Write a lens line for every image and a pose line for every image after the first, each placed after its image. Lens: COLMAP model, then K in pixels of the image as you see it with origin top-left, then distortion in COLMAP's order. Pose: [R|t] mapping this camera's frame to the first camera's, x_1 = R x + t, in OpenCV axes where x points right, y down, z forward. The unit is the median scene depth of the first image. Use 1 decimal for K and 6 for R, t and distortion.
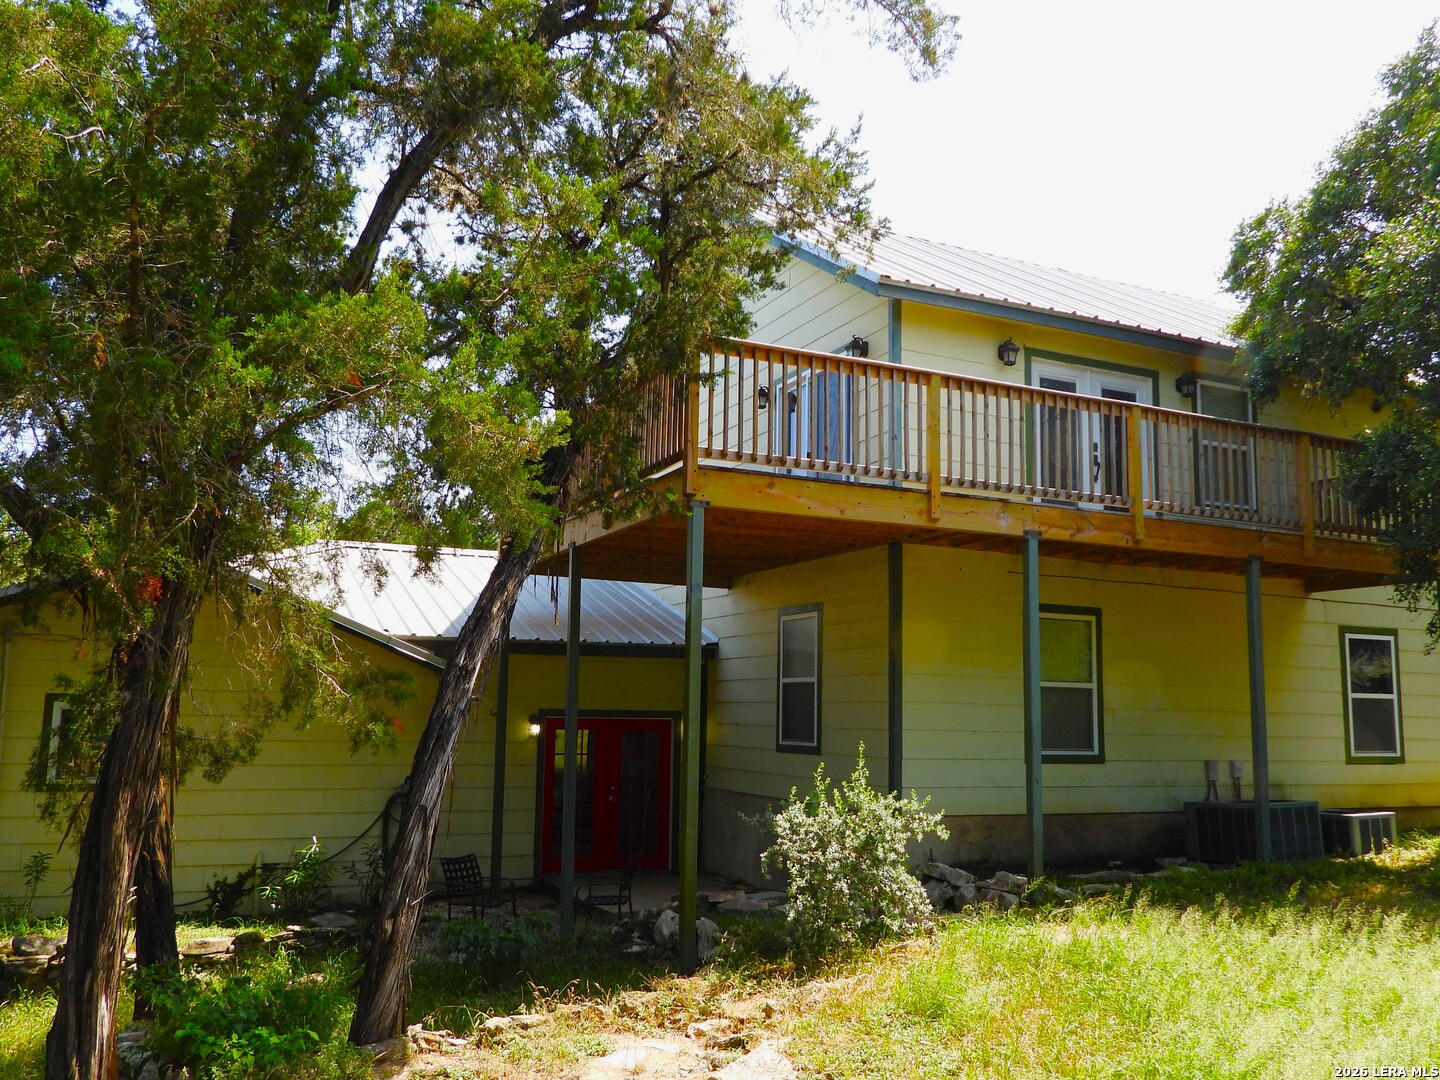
lens RADIAL K [[1226.0, 0, 720.3], [0, 1226.0, 542.1], [0, 0, 1]] dist [-0.002284, 0.001842]
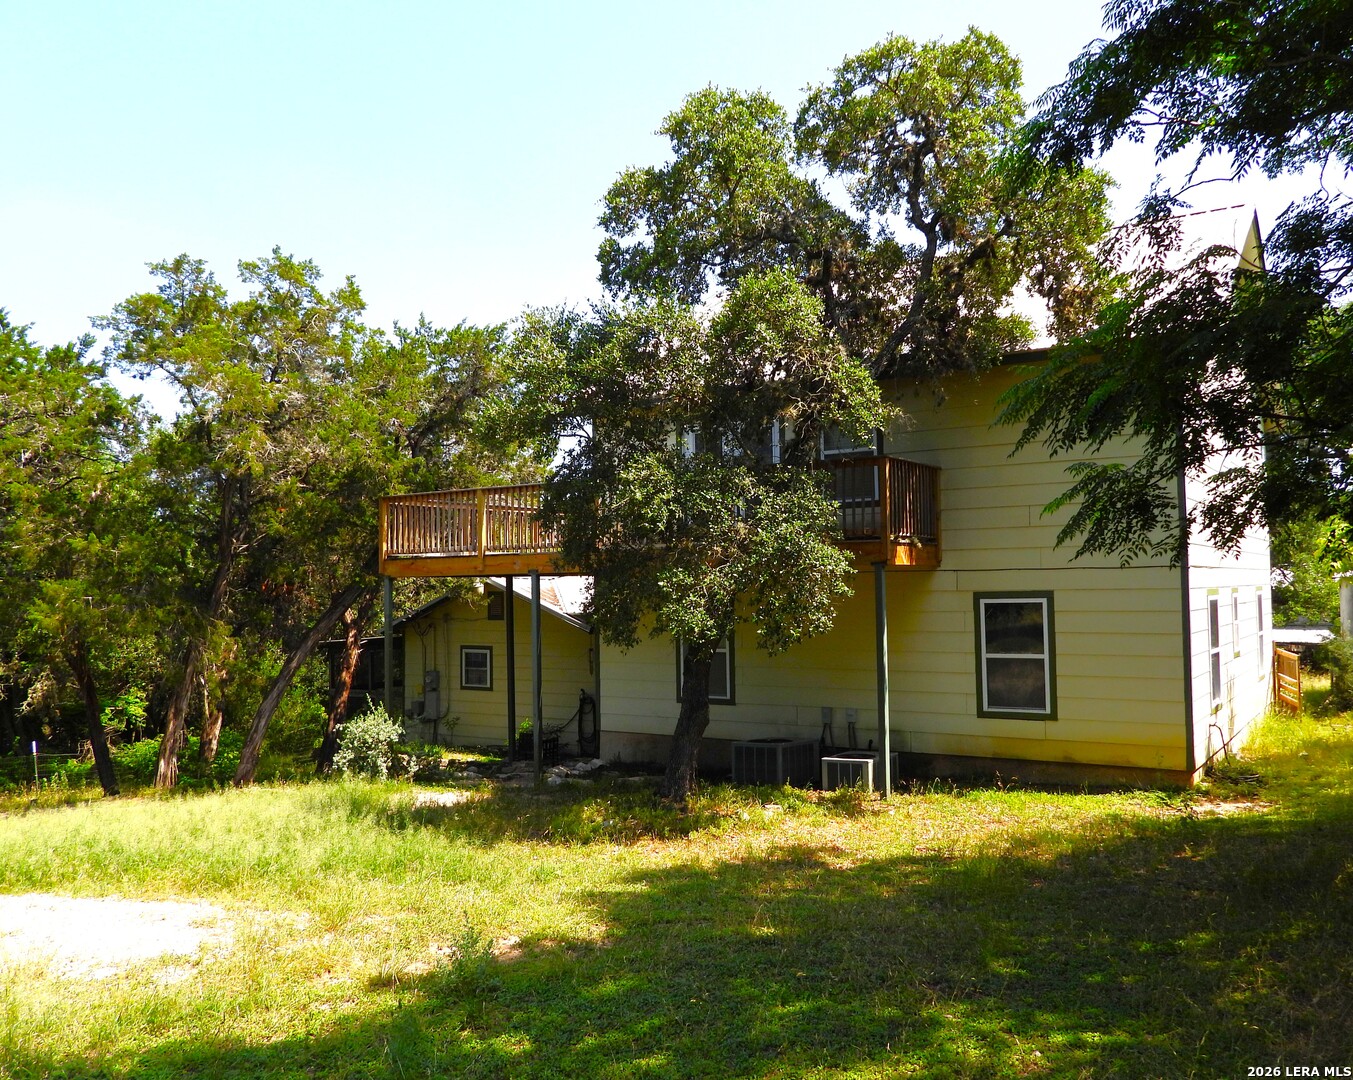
lens RADIAL K [[1129.7, 0, 676.5], [0, 1129.7, 540.0], [0, 0, 1]] dist [-0.039436, -0.002147]
pose [[0.520818, -0.065394, -0.851160, 1.597045], [0.146025, 0.989191, 0.013353, -0.039582], [0.841086, -0.131245, 0.524737, 0.330757]]
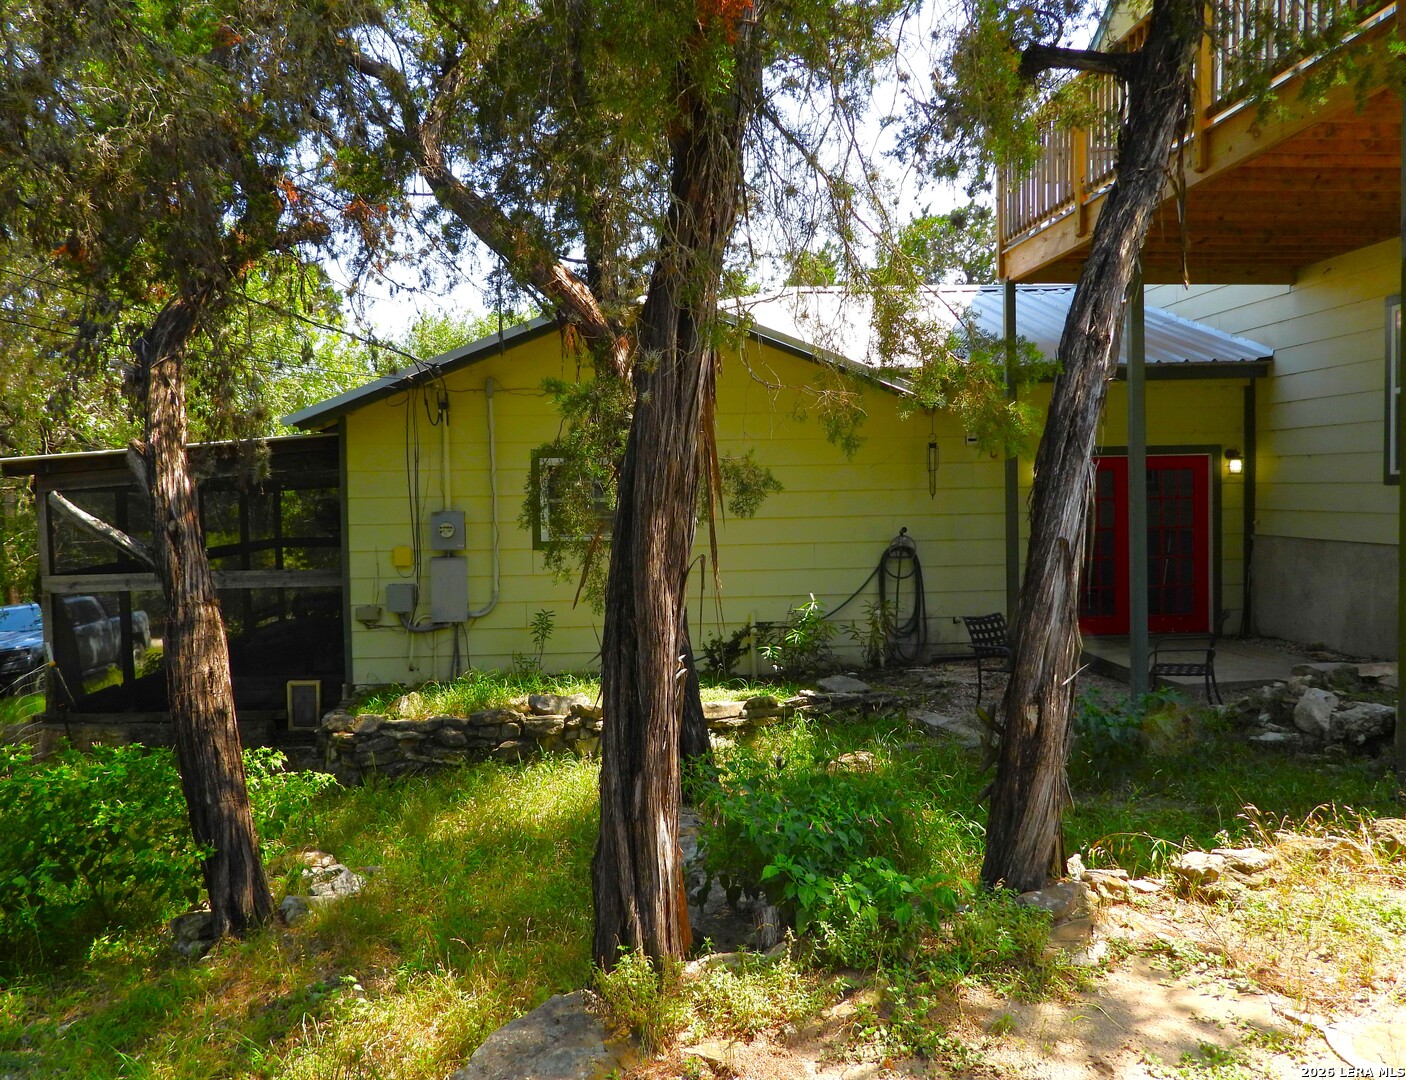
lens RADIAL K [[1124.5, 0, 692.0], [0, 1124.5, 540.5], [0, 0, 1]] dist [0.000073, -0.004063]
pose [[0.936641, -0.019164, -0.349767, -0.143517], [0.082562, 0.982449, 0.167264, 0.065133], [0.340423, -0.185544, 0.921784, 0.248250]]
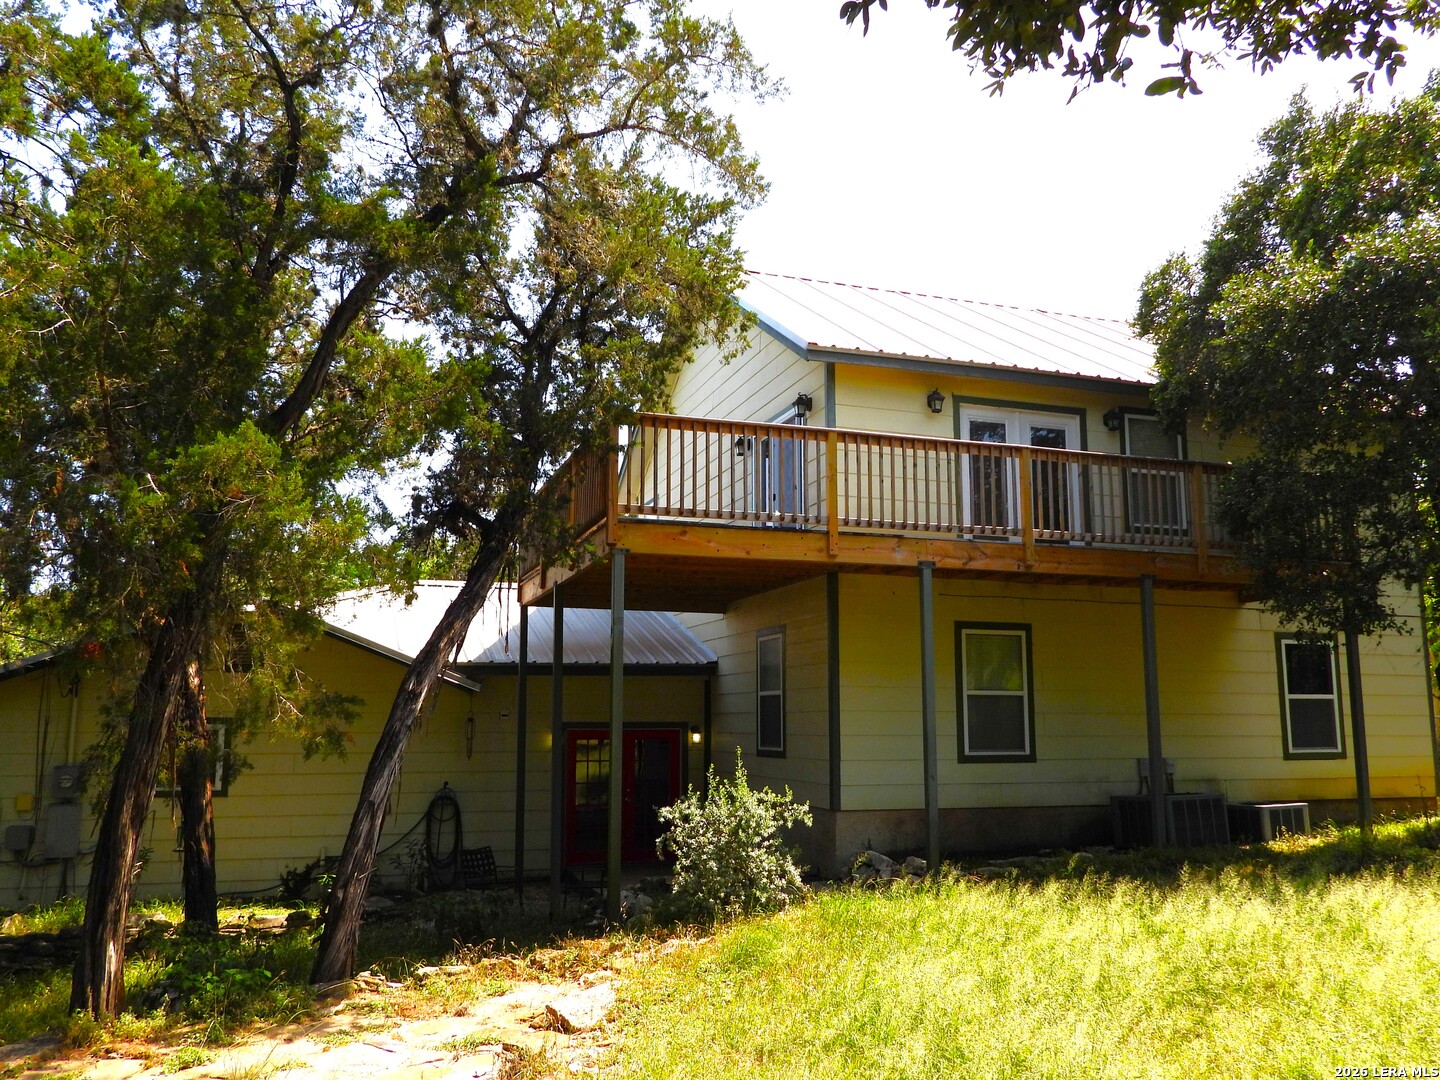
lens RADIAL K [[1179.1, 0, 720.0], [0, 1179.1, 540.0], [0, 0, 1]] dist [-0.002887, 0.001576]
pose [[0.993380, -0.034602, -0.109541, 0.173475], [0.032971, 0.999317, -0.016666, -0.016384], [0.110043, 0.012944, 0.993843, -0.122609]]
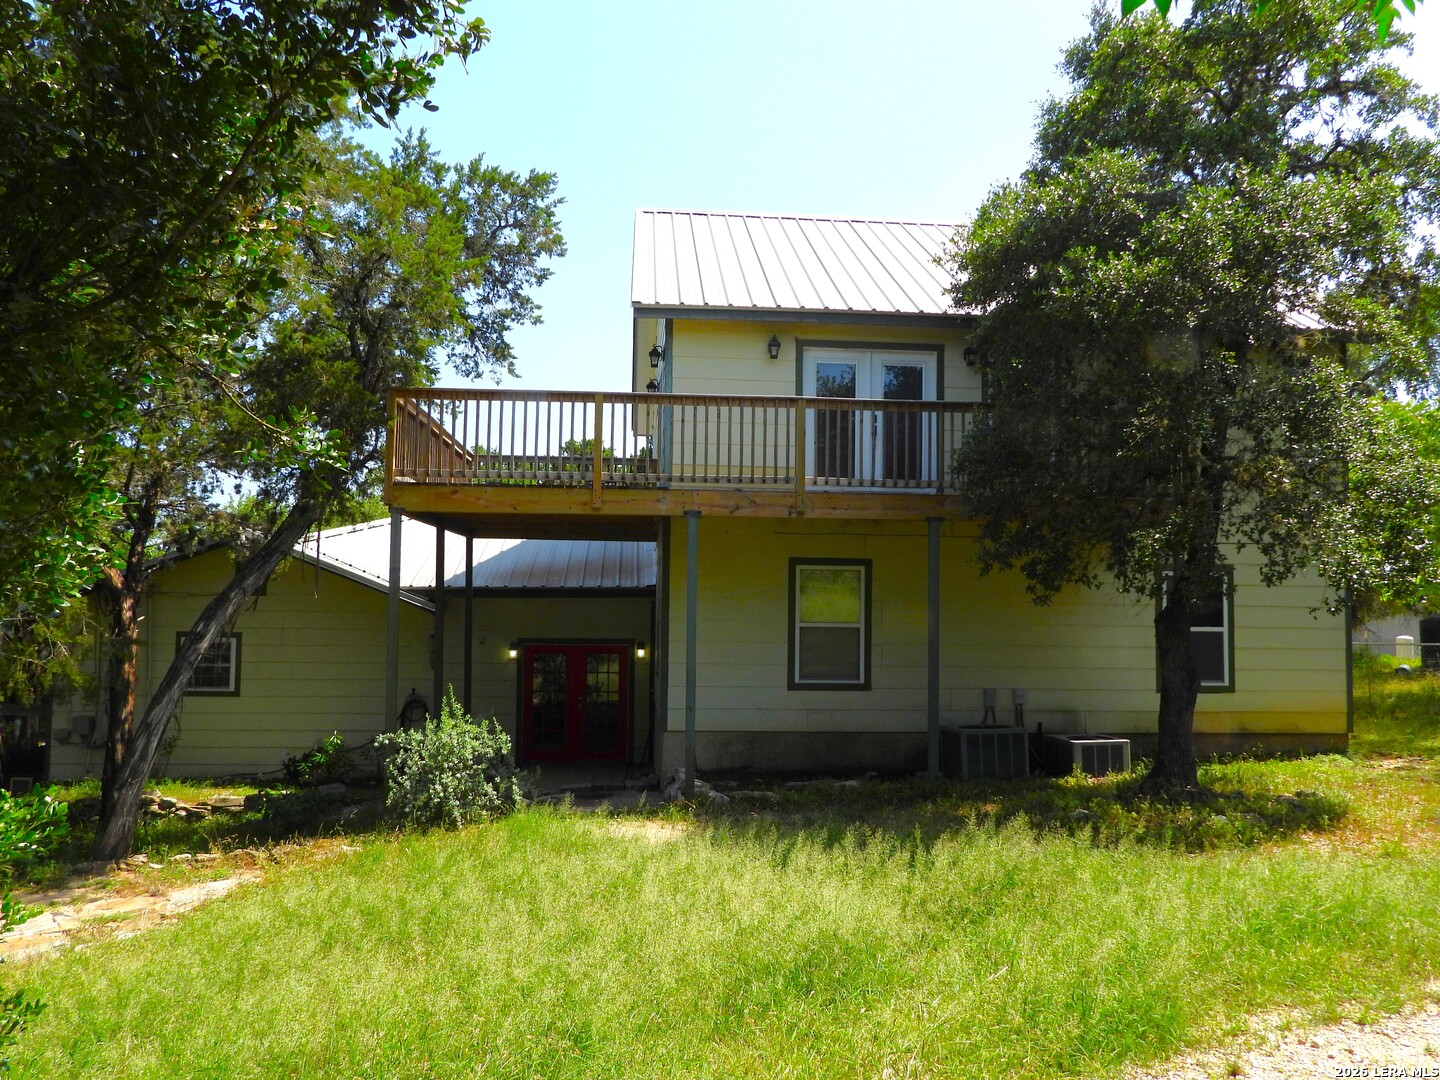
lens RADIAL K [[1141.2, 0, 719.3], [0, 1141.2, 543.4], [0, 0, 1]] dist [-0.000109, 0.000620]
pose [[0.936028, -0.025858, -0.350975, 0.649232], [0.055256, 0.995726, 0.074002, -0.057383], [0.347562, -0.088661, 0.933456, -0.073794]]
